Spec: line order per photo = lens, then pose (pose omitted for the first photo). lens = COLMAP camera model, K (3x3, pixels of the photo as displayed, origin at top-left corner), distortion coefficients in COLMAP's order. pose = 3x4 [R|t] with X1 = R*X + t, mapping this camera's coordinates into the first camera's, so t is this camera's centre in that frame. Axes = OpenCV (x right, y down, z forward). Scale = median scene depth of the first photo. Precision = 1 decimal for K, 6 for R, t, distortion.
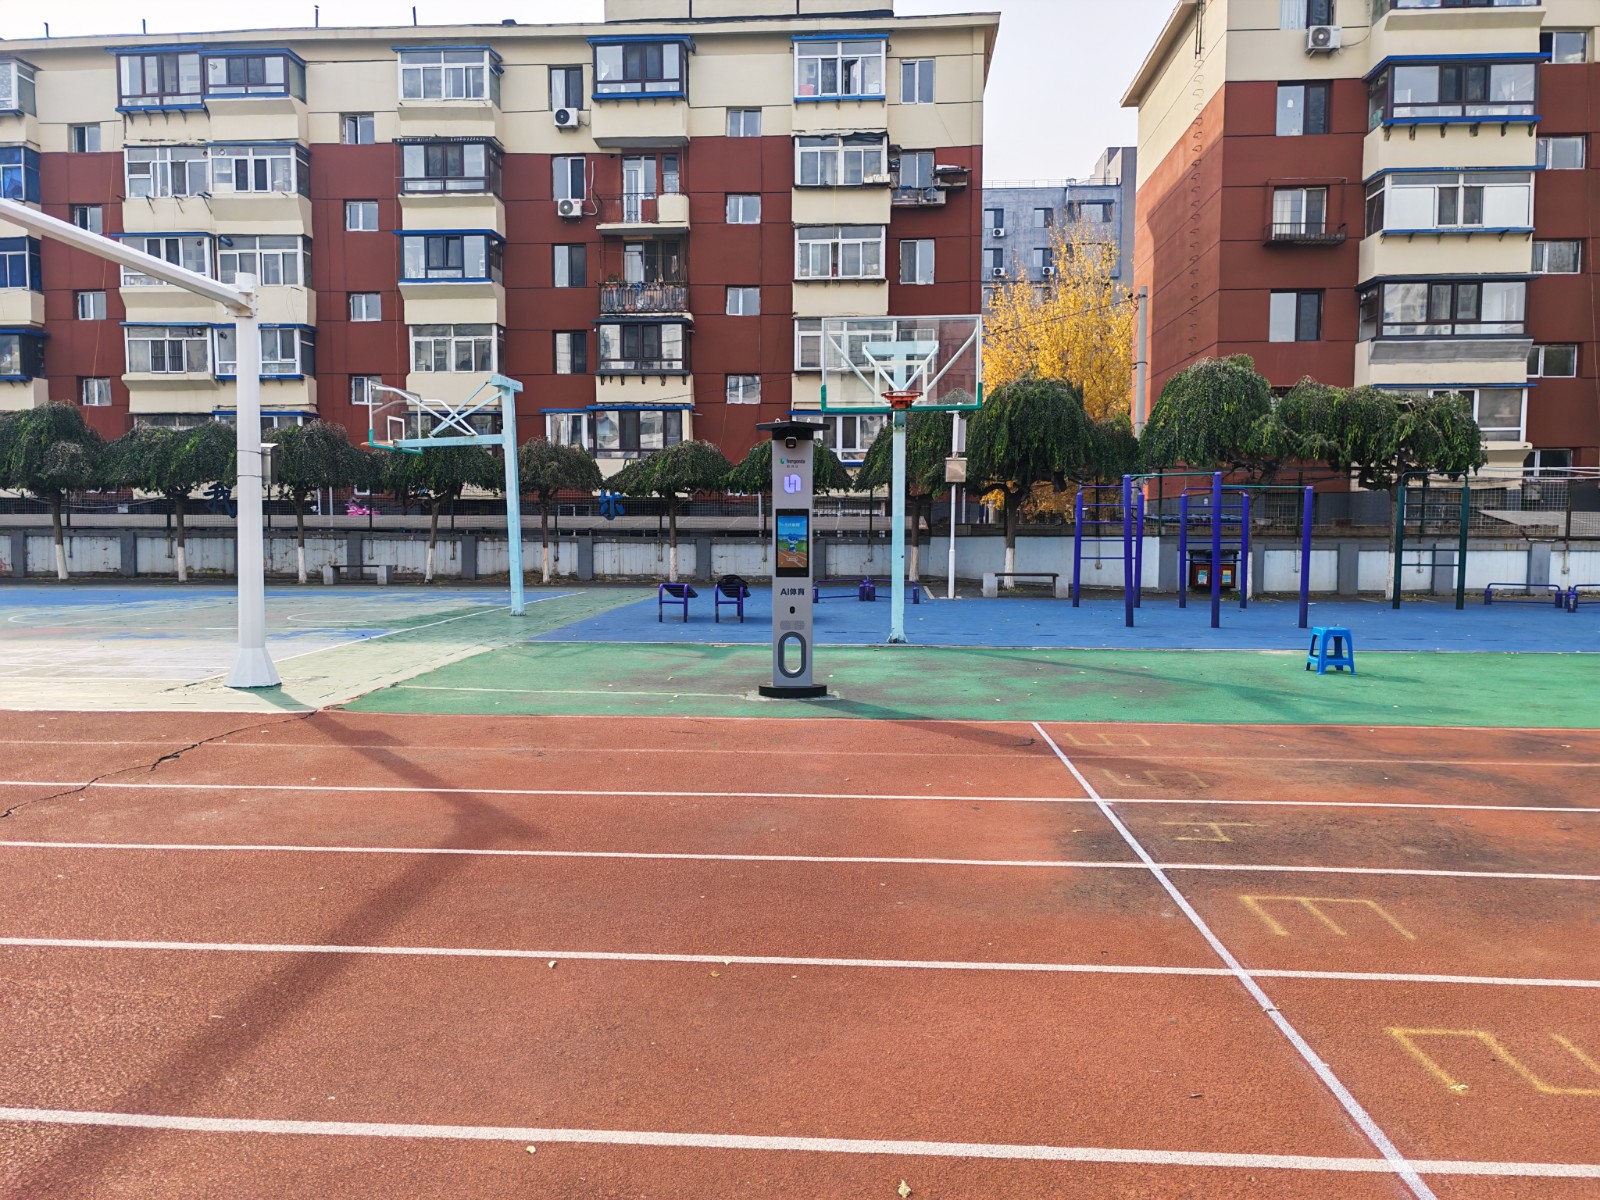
lens RADIAL K [[1102.7, 0, 804.7], [0, 1102.7, 595.2], [0, 0, 1]] dist [0.023734, -0.018840]
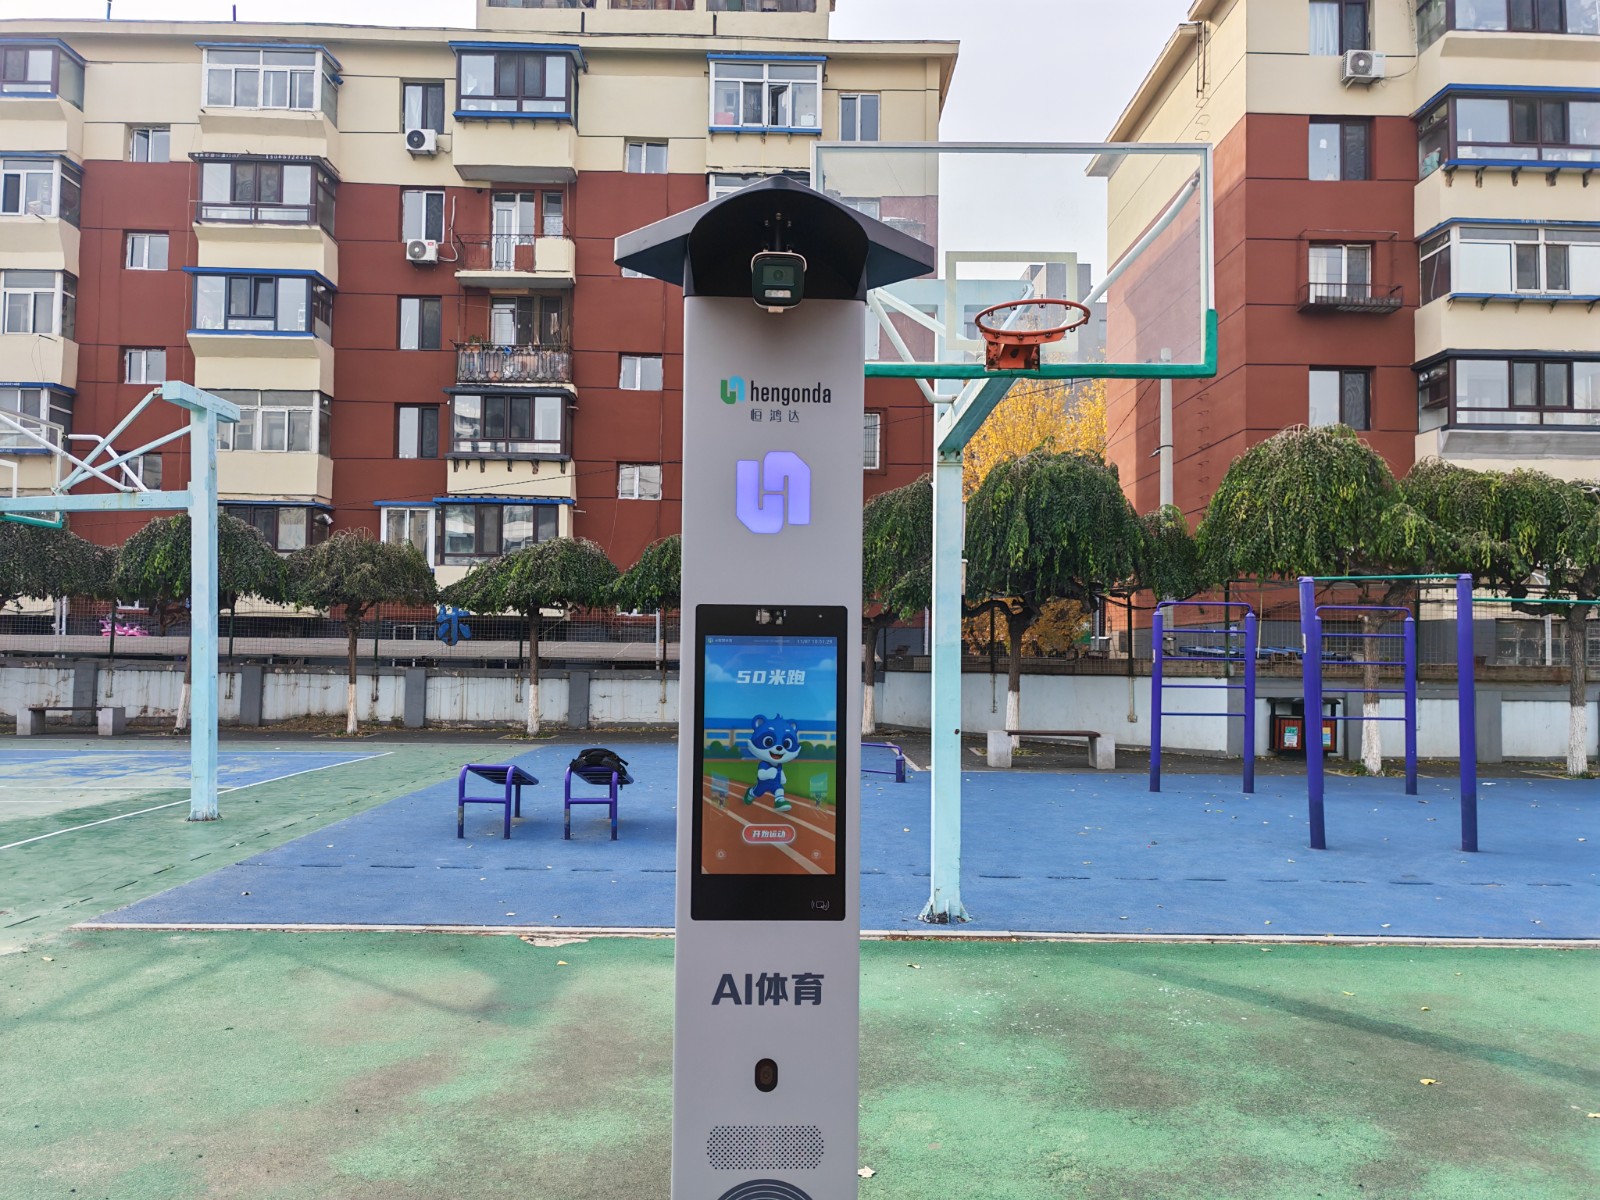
lens RADIAL K [[1102.7, 0, 797.1], [0, 1102.7, 613.2], [0, 0, 1]] dist [0.023734, -0.018840]
pose [[0.996551, 0.013350, 0.081907, -0.007055], [-0.005138, 0.995008, -0.099663, -0.016076], [-0.082828, 0.098898, 0.991644, 0.228547]]
